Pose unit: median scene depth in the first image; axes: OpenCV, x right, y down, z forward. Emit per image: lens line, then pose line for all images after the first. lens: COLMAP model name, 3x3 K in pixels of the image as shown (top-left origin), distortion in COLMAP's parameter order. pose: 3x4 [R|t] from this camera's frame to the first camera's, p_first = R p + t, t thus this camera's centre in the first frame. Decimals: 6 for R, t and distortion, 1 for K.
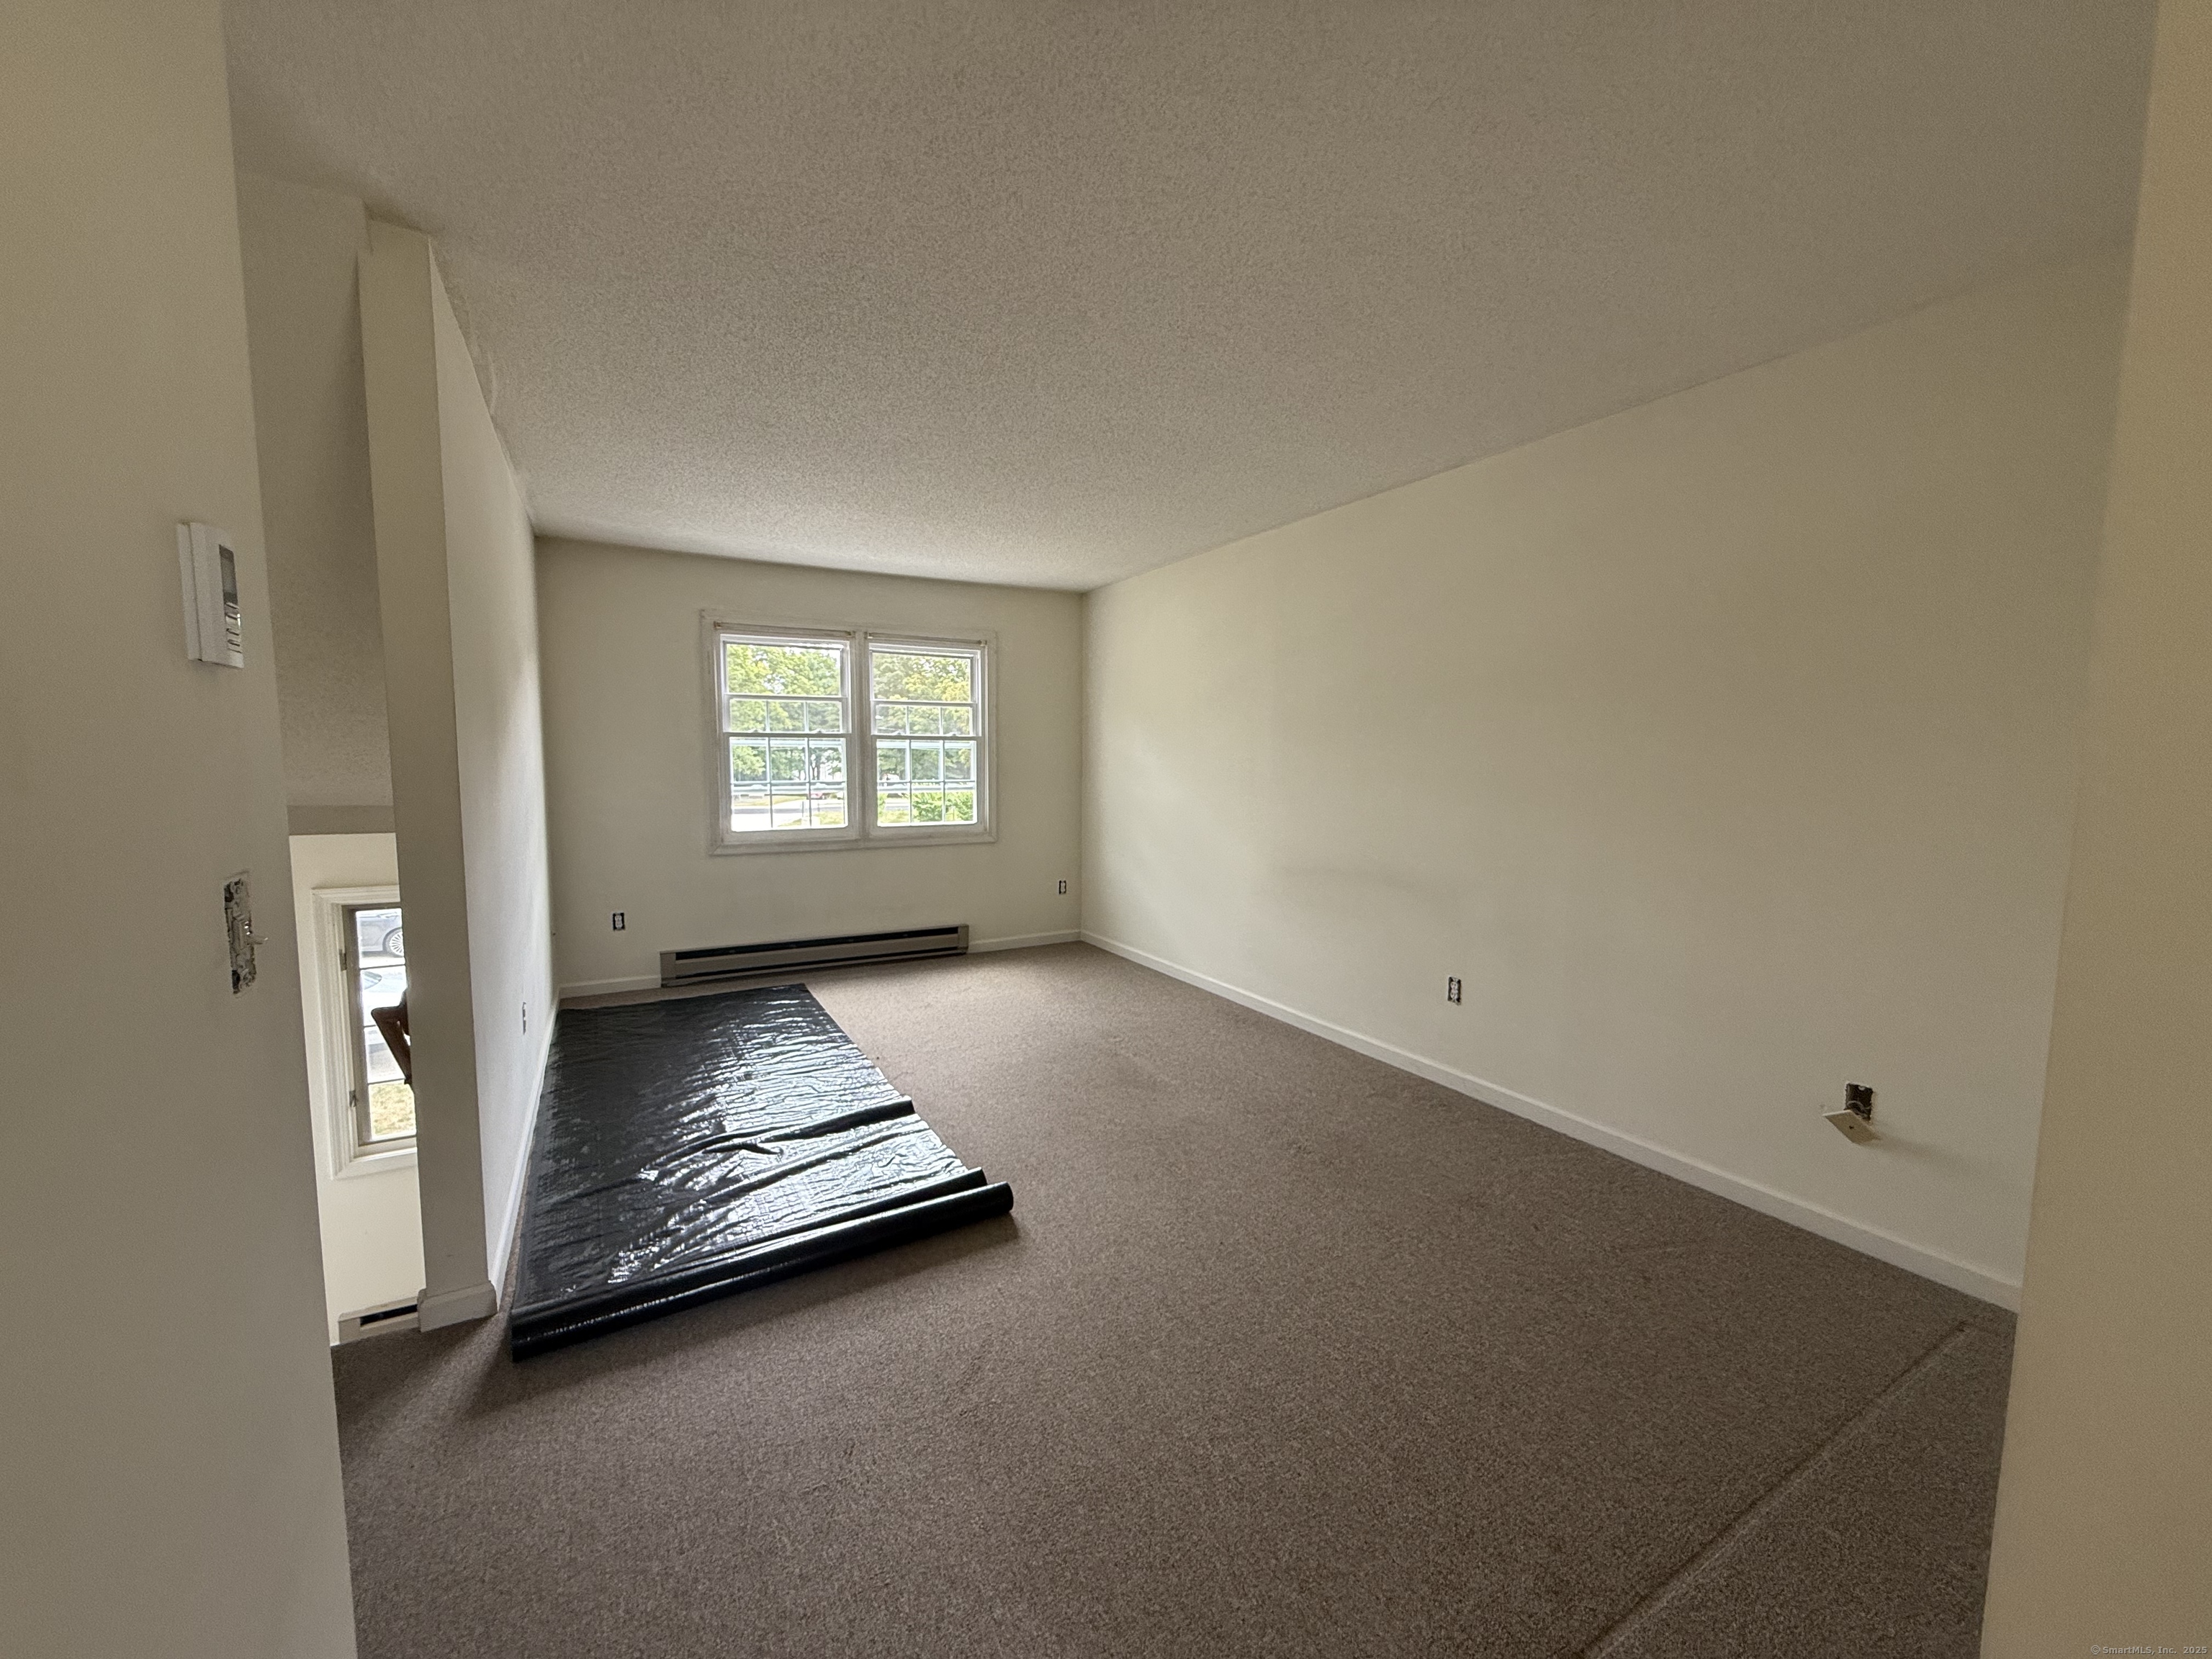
lens RADIAL K [[879.0, 0, 1101.9], [0, 879.0, 834.9], [0, 0, 1]] dist [-0.000215, -0.000216]
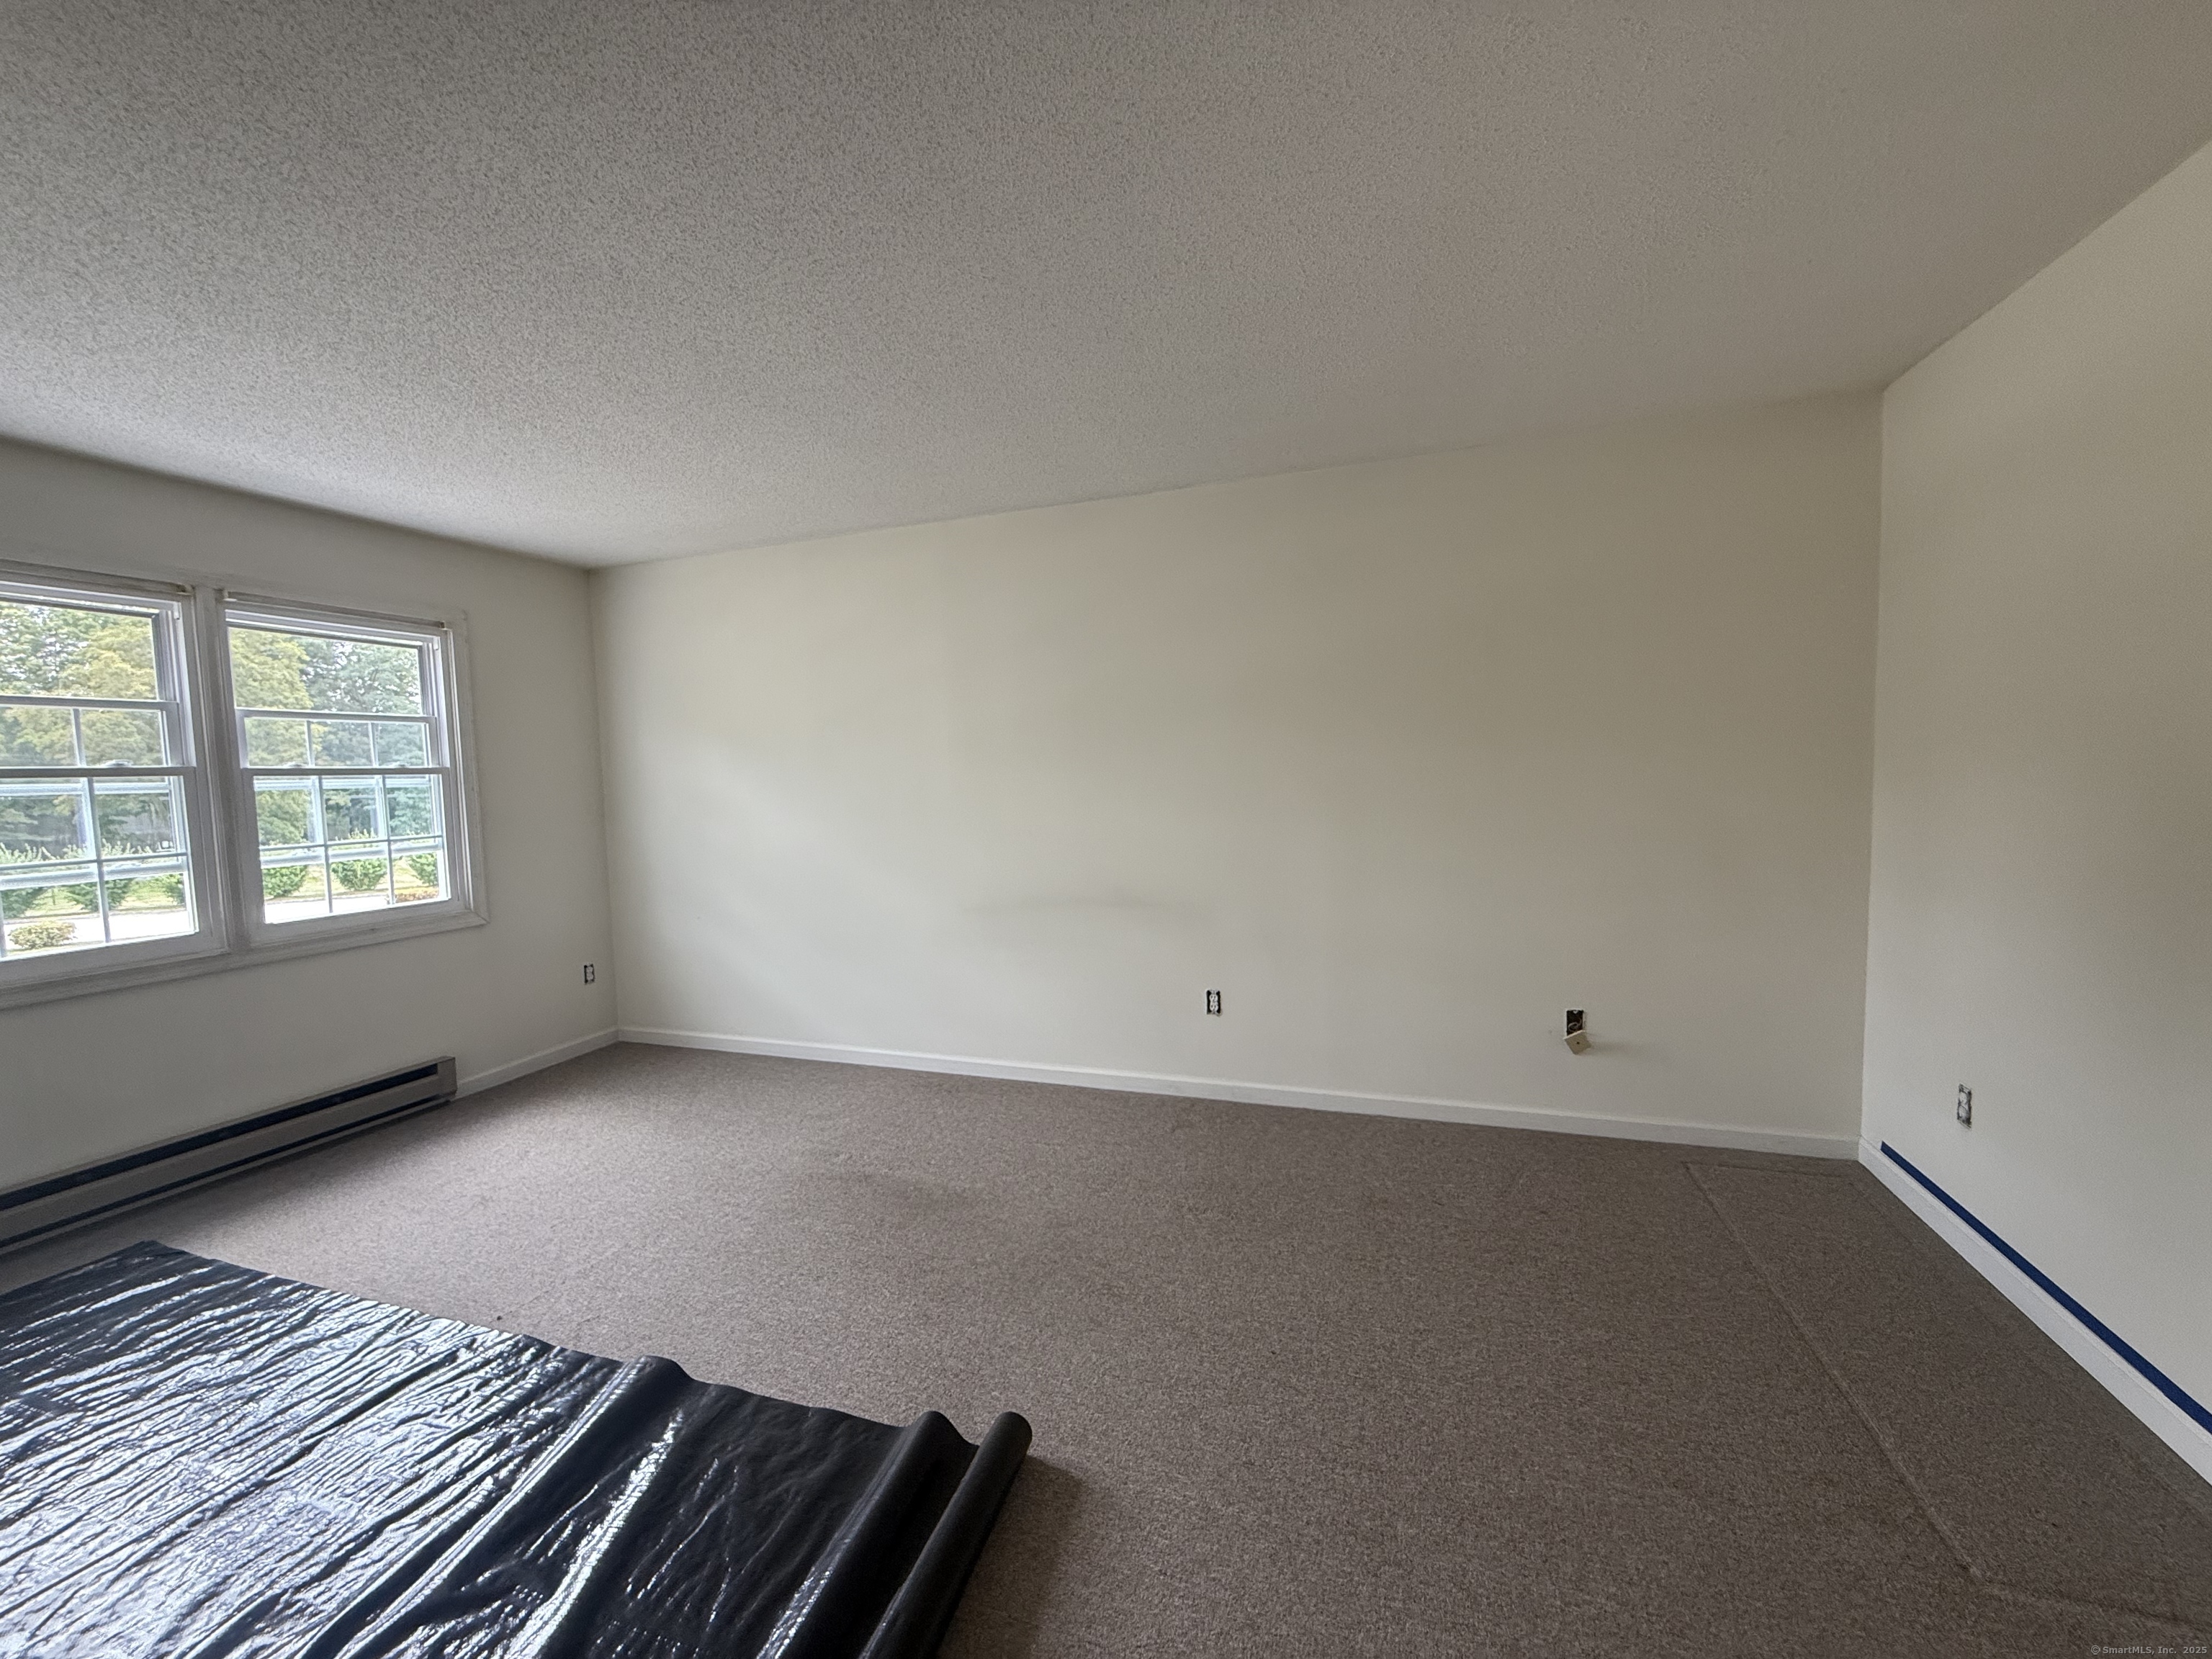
lens RADIAL K [[887.4, 0, 1106.0], [0, 887.4, 829.5], [0, 0, 1]] dist [-0.001563, -0.000235]
pose [[0.747406, -0.072028, 0.660451, -0.225333], [0.093247, 0.995638, 0.003059, -0.023127], [-0.657791, 0.059299, 0.750862, 0.193709]]
